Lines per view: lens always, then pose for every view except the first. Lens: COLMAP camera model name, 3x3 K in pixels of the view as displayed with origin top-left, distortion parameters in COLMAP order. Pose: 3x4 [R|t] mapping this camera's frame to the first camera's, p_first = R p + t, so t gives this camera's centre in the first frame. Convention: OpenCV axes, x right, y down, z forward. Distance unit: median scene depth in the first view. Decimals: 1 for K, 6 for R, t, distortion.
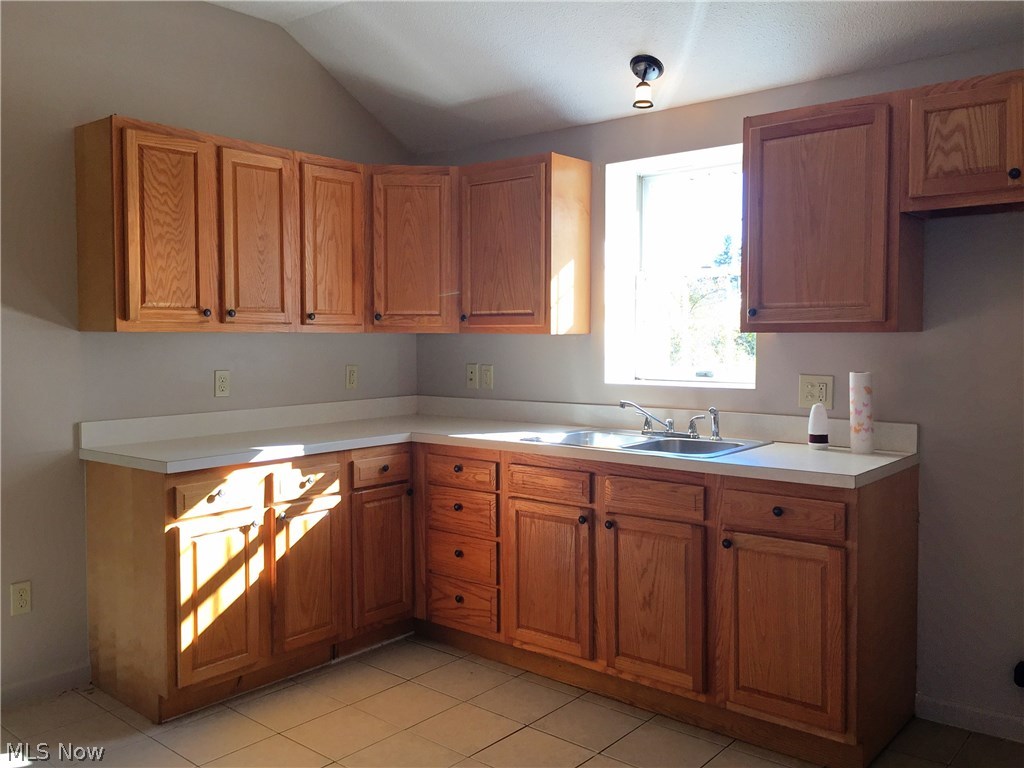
lens RADIAL K [[875.3, 0, 511.1], [0, 875.3, 377.4], [0, 0, 1]] dist [0.080180, -0.122746]
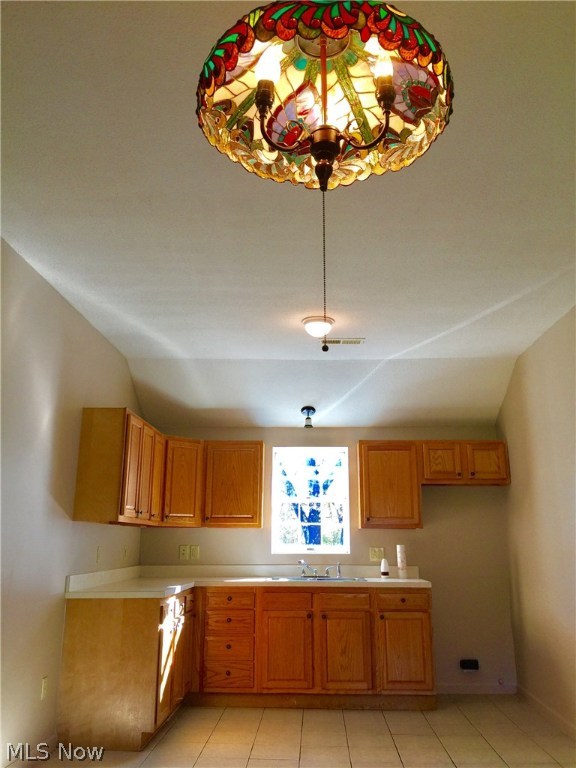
lens RADIAL K [[669.0, 0, 288.0], [0, 669.0, 384.0], [0, 0, 1]] dist [0.089962, -0.122076]
pose [[0.788889, 0.147325, 0.596615, -1.031572], [0.023733, 0.962810, -0.269134, 0.058919], [-0.614077, 0.226477, 0.756054, -0.343180]]
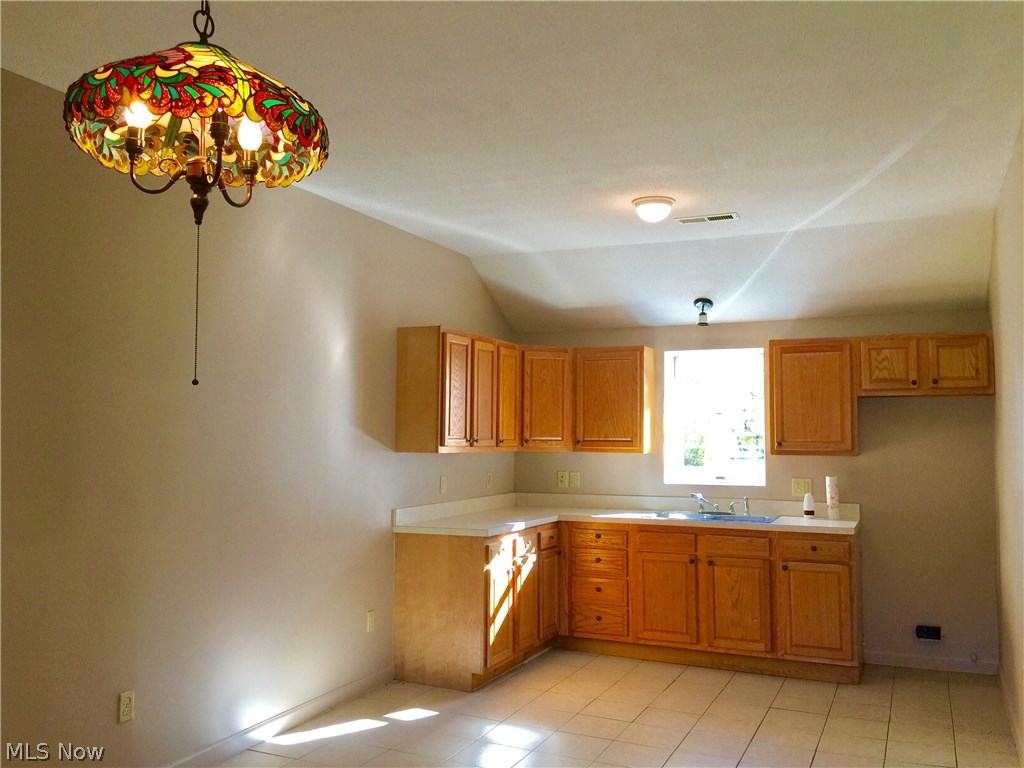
lens RADIAL K [[892.0, 0, 509.3], [0, 892.0, 393.2], [0, 0, 1]] dist [0.089962, -0.122076]
pose [[0.963142, 0.021326, 0.268148, -0.759363], [0.005119, 0.995219, -0.097539, 0.001077], [-0.268946, 0.095317, 0.958427, -0.650638]]
